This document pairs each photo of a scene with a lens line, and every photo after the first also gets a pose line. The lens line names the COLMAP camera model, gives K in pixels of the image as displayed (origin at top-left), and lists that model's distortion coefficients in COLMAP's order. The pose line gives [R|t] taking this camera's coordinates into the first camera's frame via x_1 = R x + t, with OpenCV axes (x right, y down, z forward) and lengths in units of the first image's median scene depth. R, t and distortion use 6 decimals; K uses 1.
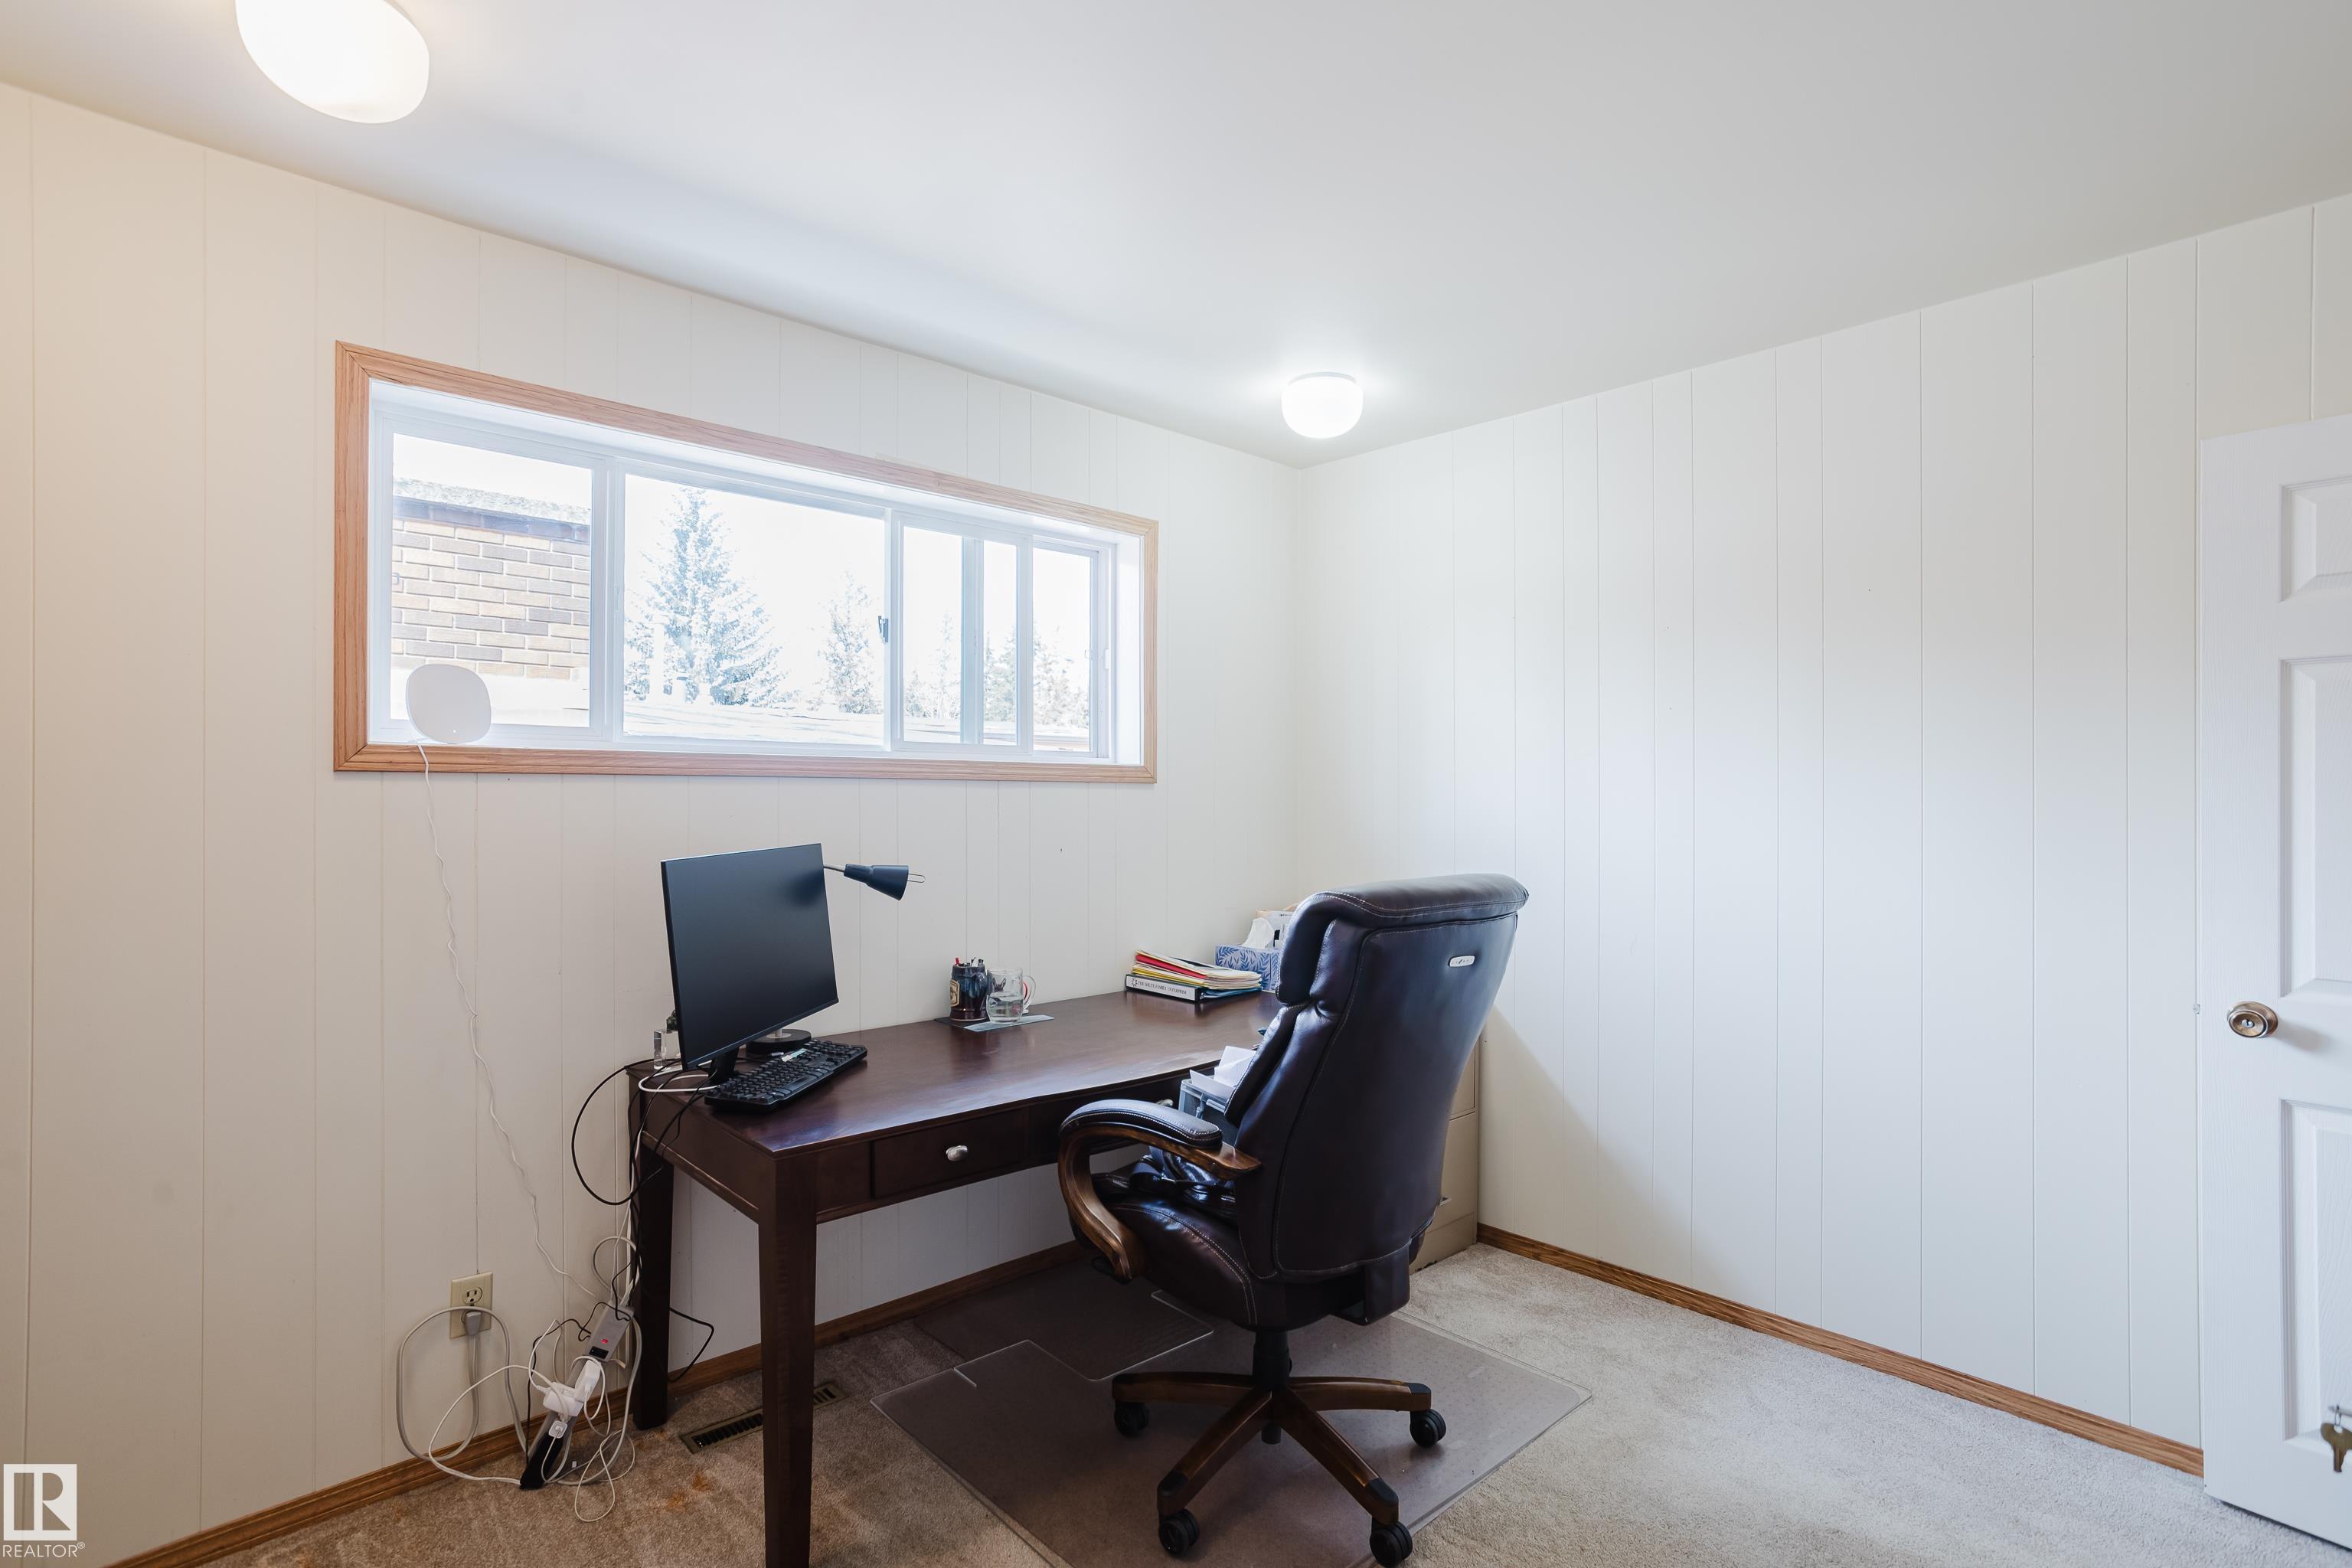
lens RADIAL K [[1138.5, 0, 1180.4], [0, 1138.5, 797.3], [0, 0, 1]] dist [-0.063041, 0.040427]
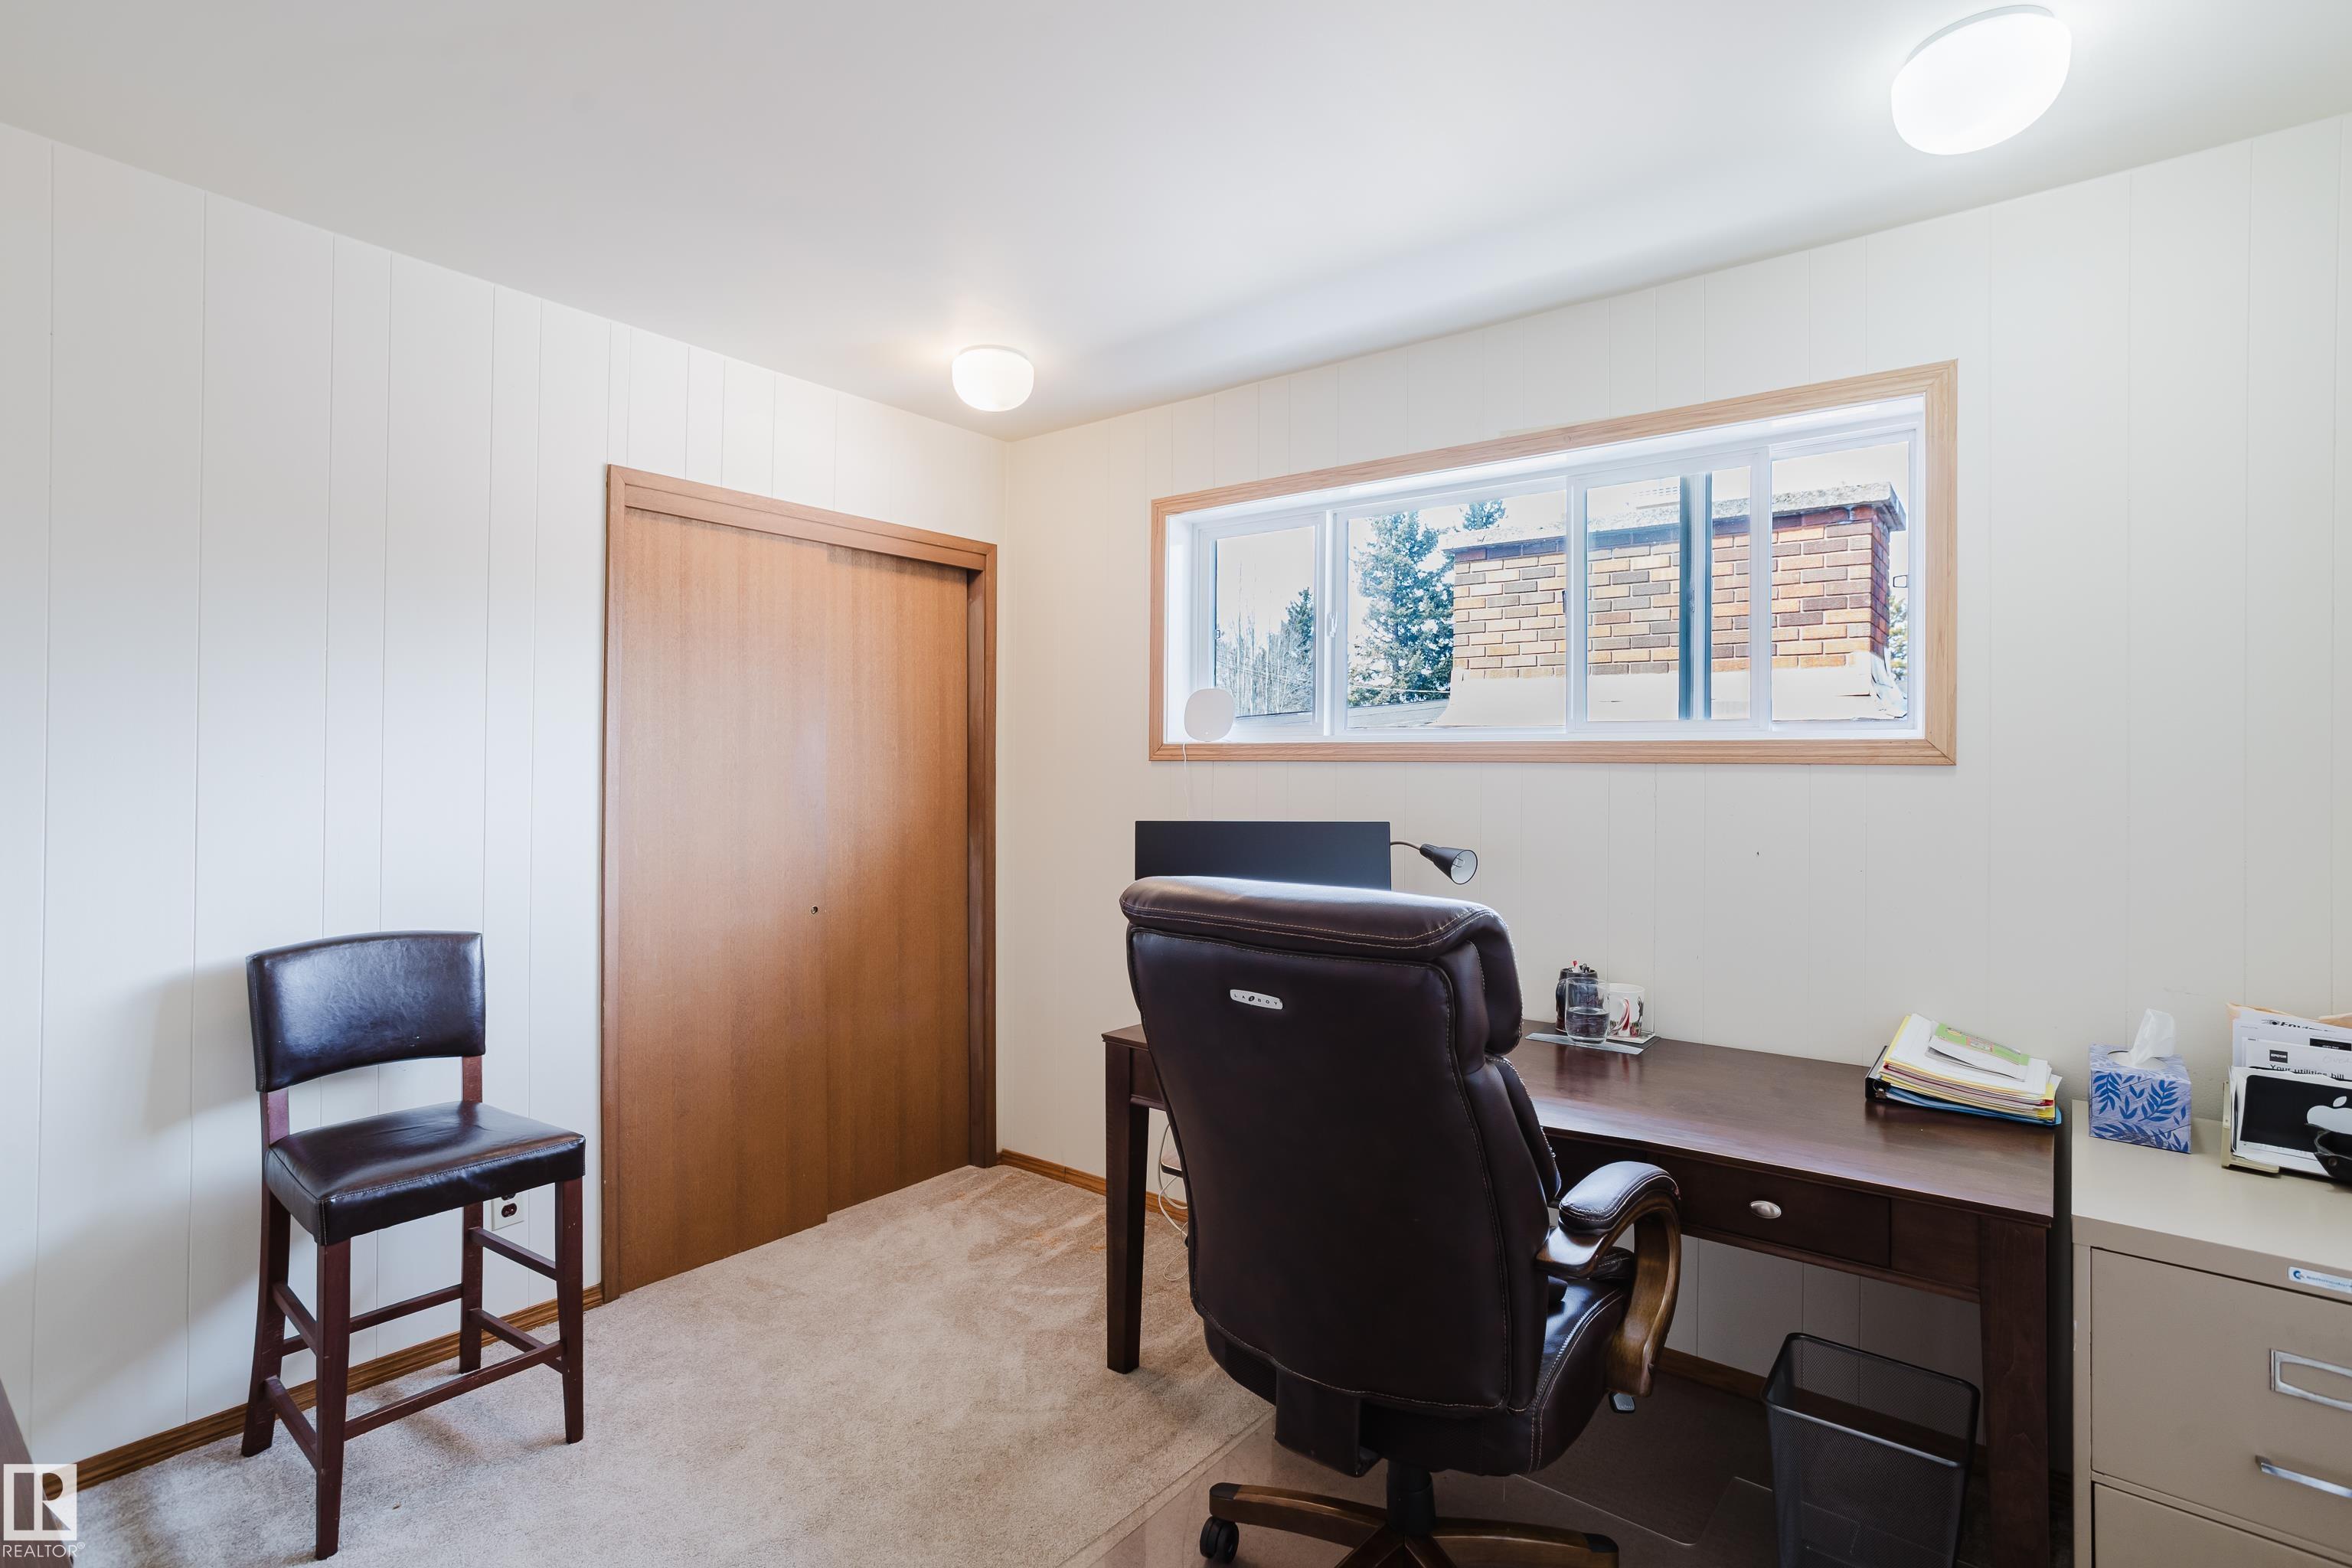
lens RADIAL K [[1138.5, 0, 1180.4], [0, 1138.5, 797.3], [0, 0, 1]] dist [-0.063041, 0.040427]
pose [[0.144997, 0.019260, -0.989245, 0.544393], [-0.014577, 0.999744, 0.017328, 0.000931], [0.989325, 0.011908, 0.145241, 0.472414]]
